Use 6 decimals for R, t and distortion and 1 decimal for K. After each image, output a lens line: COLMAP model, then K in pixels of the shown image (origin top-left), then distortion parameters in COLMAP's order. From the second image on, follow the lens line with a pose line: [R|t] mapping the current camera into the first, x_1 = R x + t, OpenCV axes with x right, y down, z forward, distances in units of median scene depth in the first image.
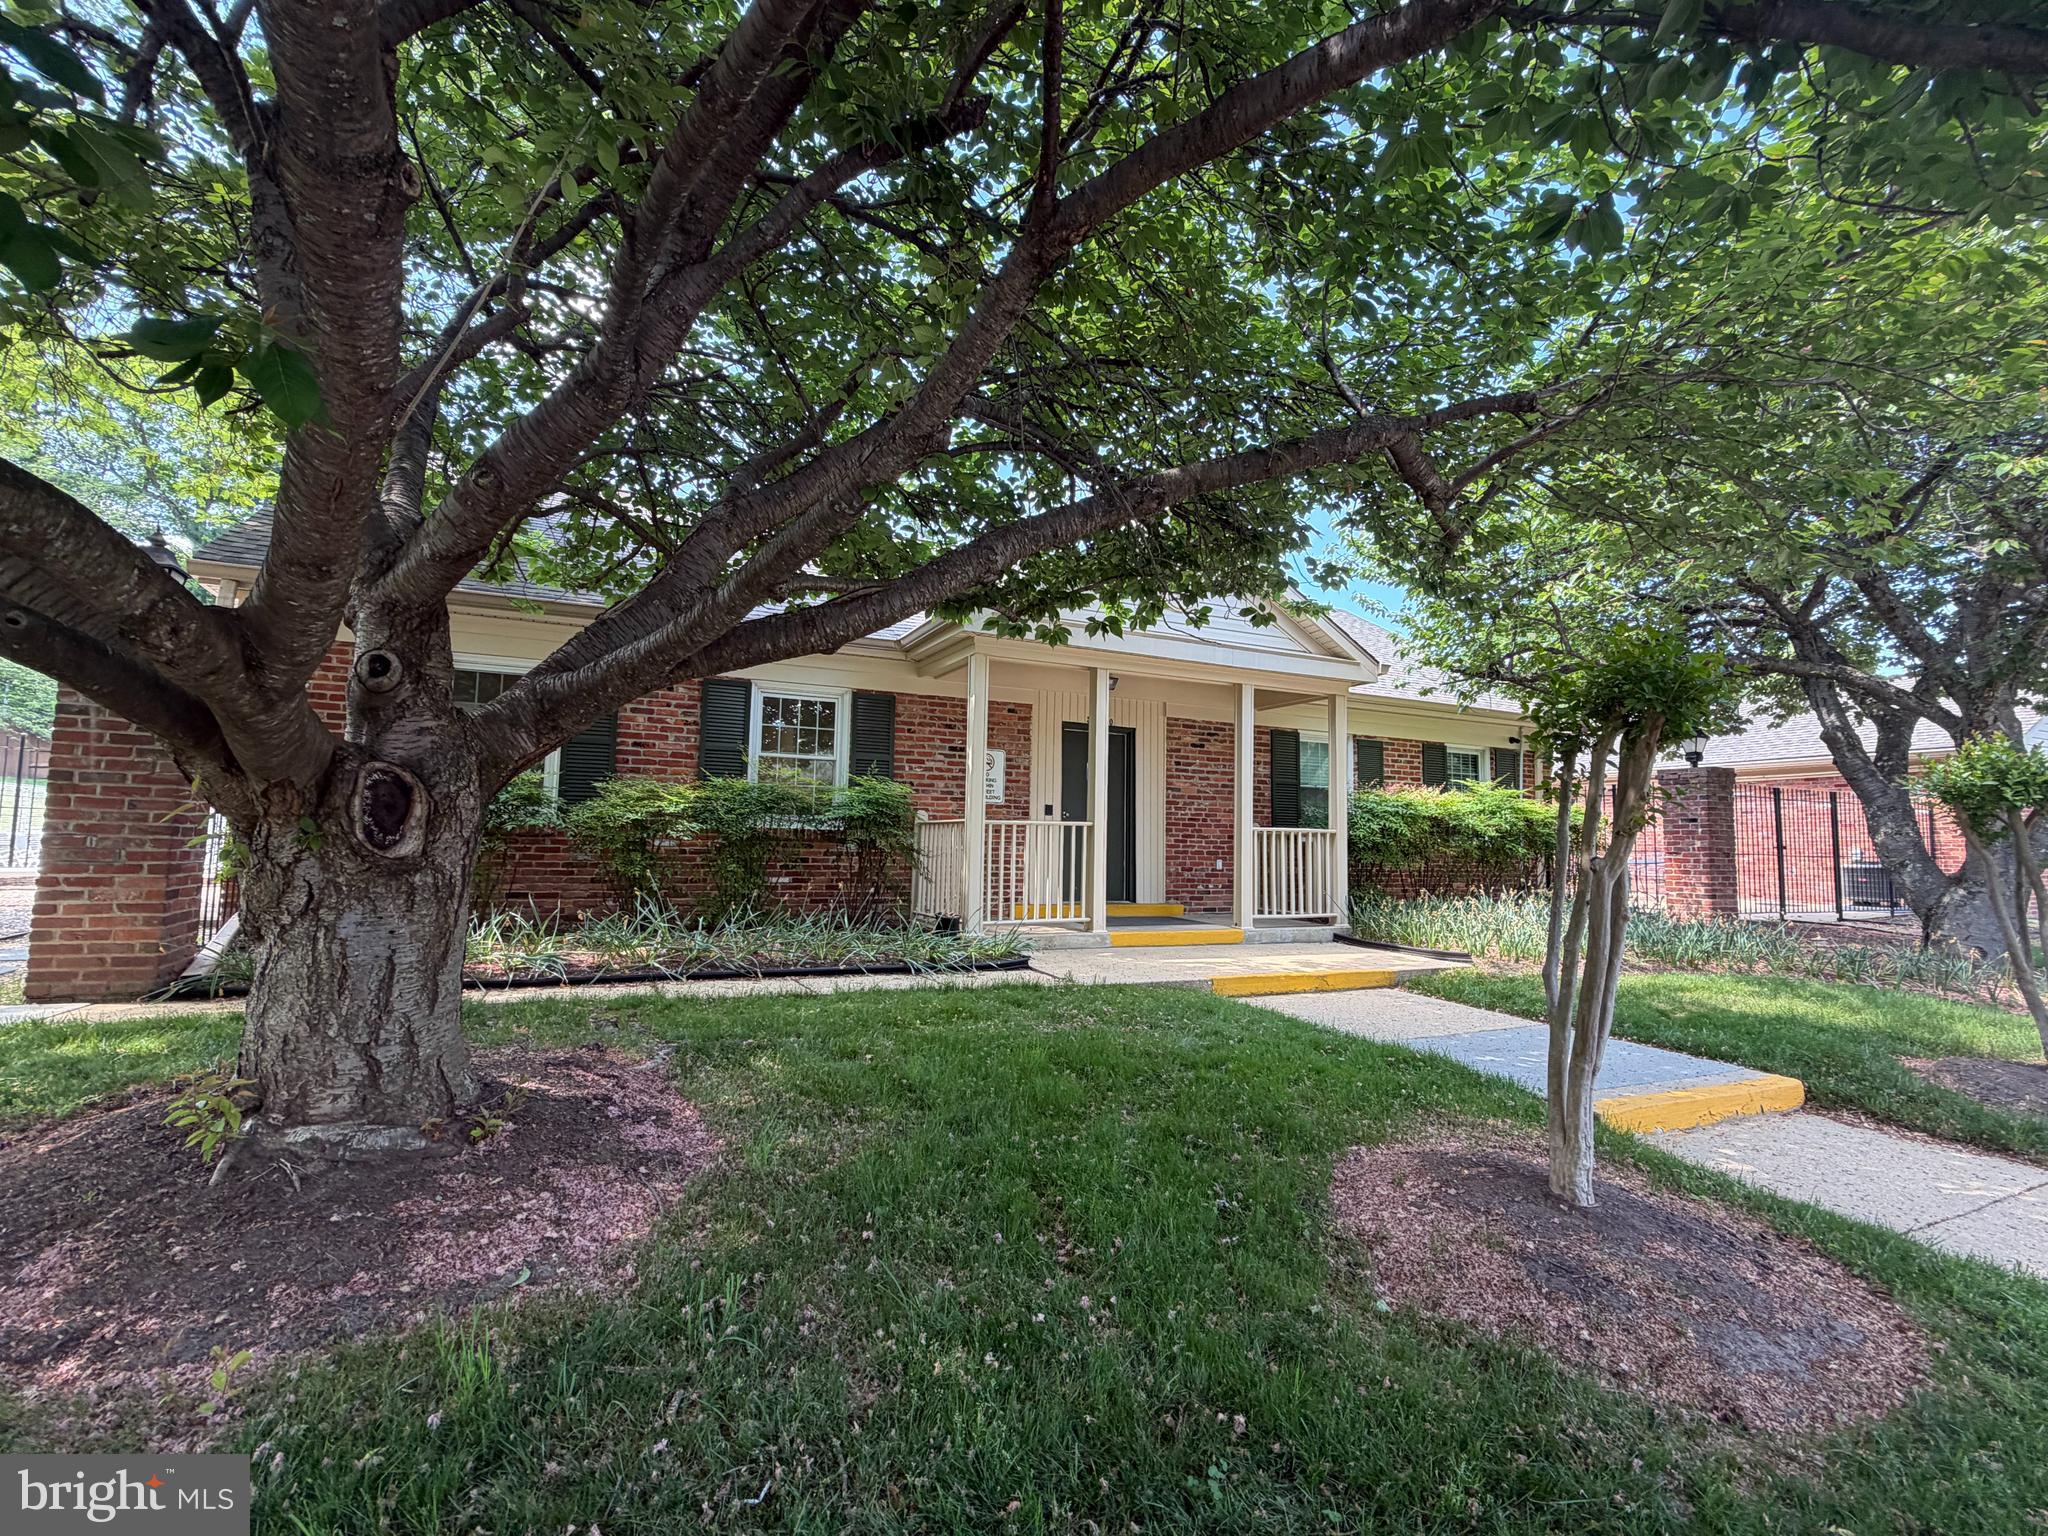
lens RADIAL K [[943.7, 0, 1024.0], [0, 943.7, 768.0], [0, 0, 1]] dist [0.000152, 0.000026]
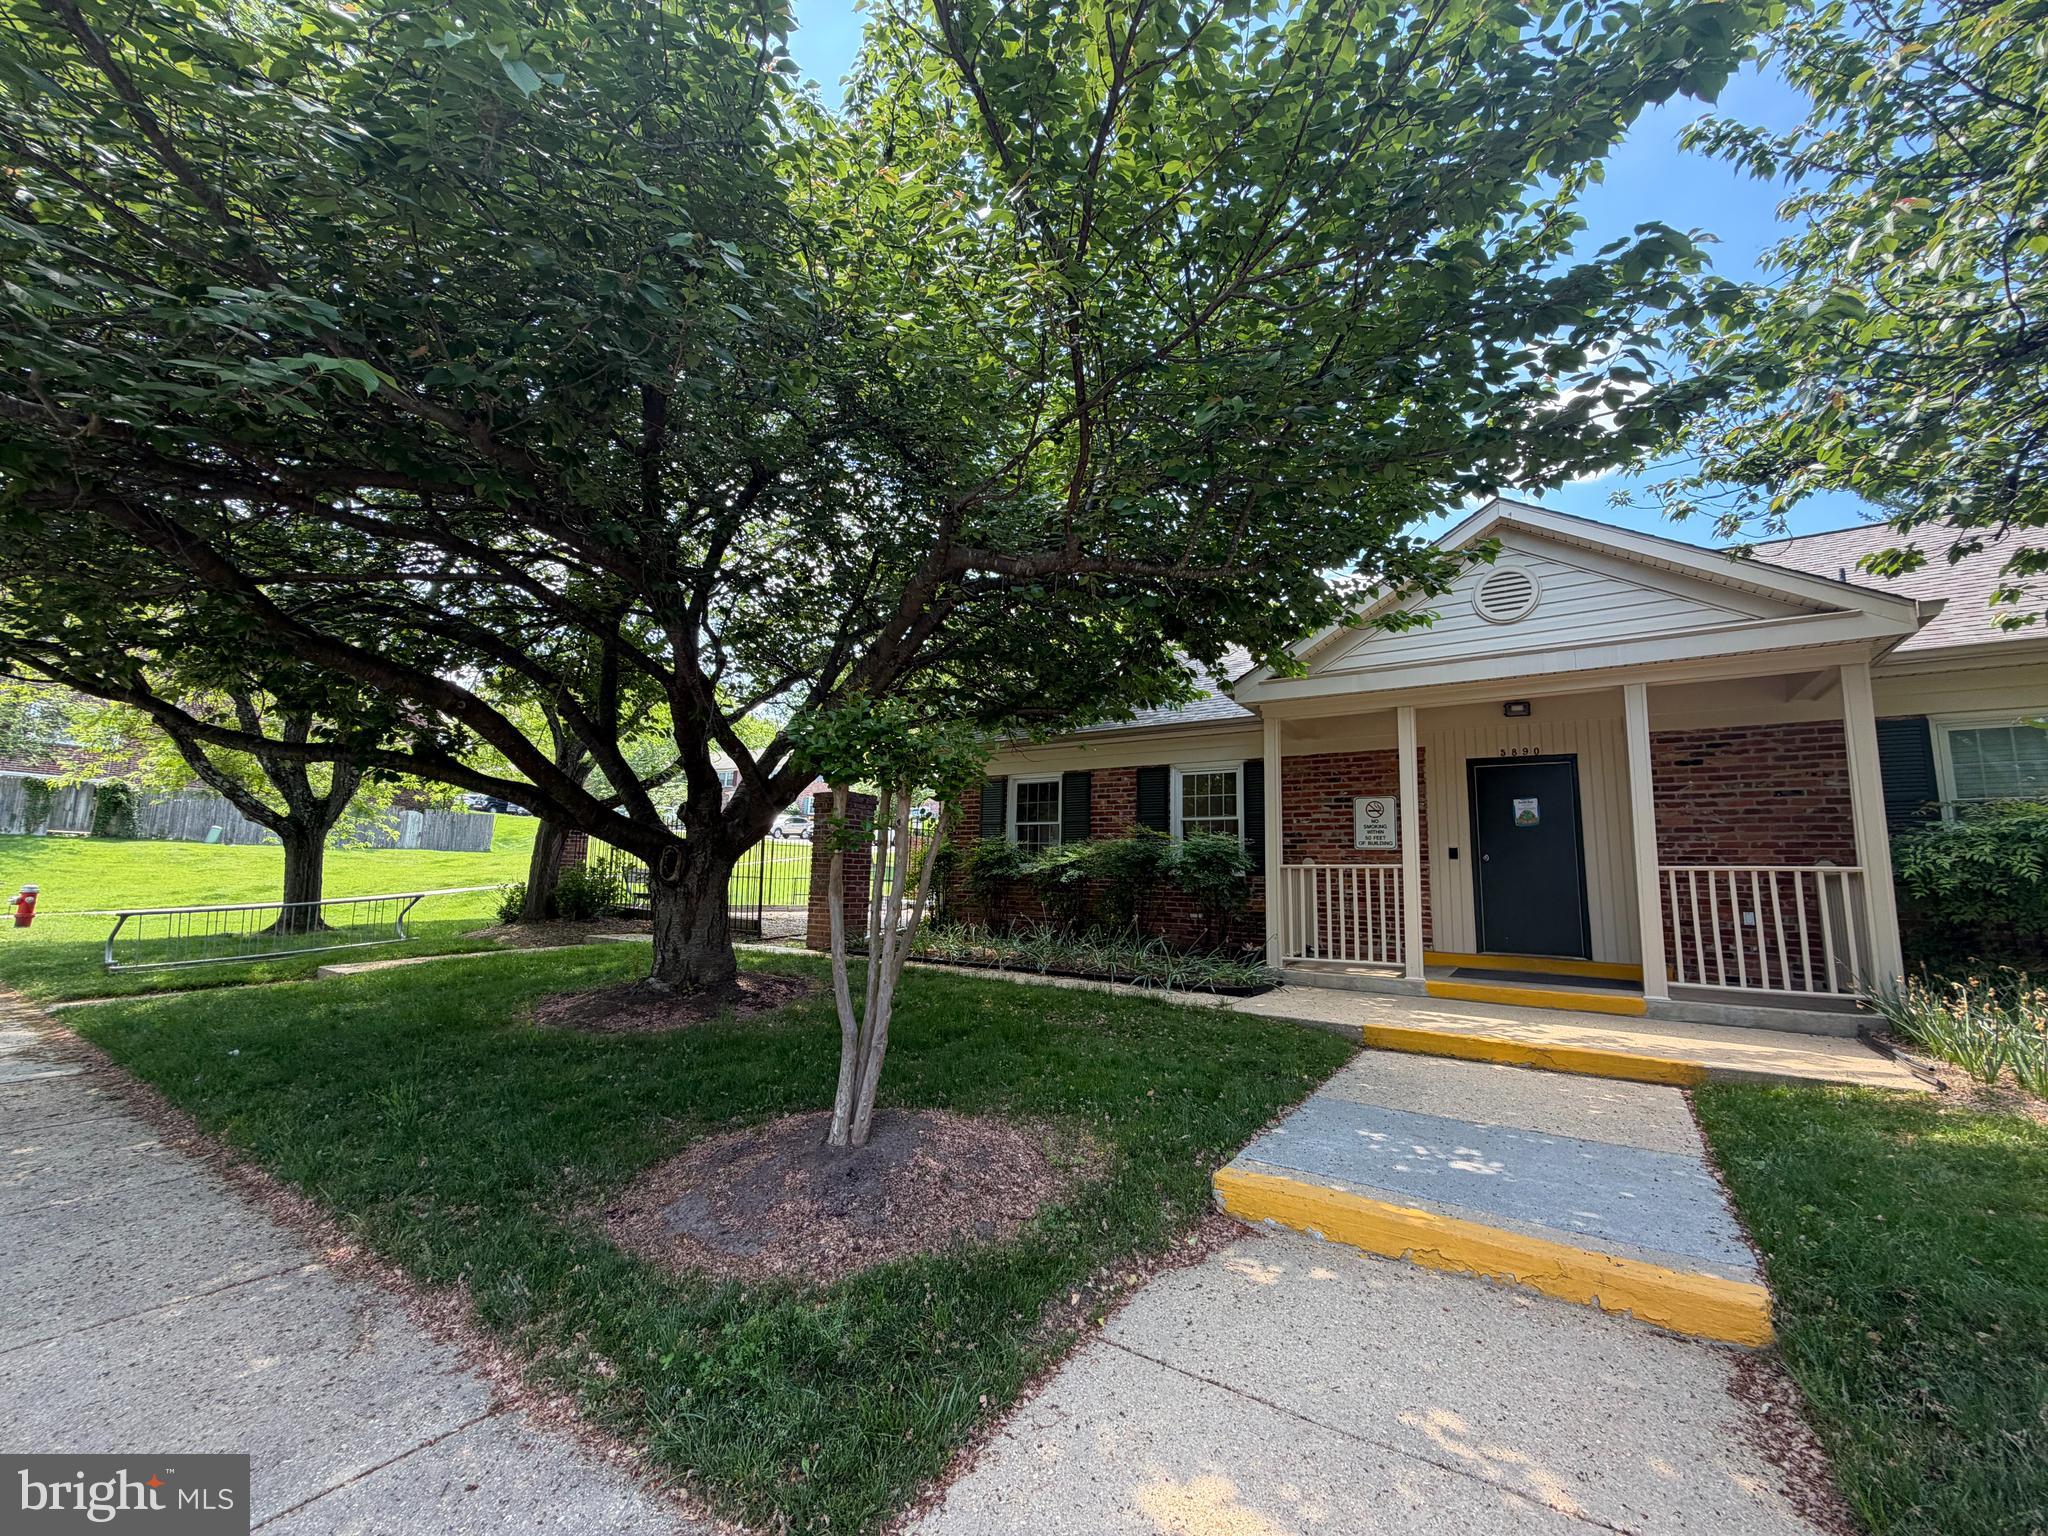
lens RADIAL K [[813.8, 0, 1024.0], [0, 813.8, 768.0], [0, 0, 1]] dist [0.000235, 0.000049]
pose [[0.506549, -0.133794, -0.851767, 0.541913], [0.056075, 0.990908, -0.122301, 0.037207], [0.860386, 0.014189, 0.509445, 0.212273]]
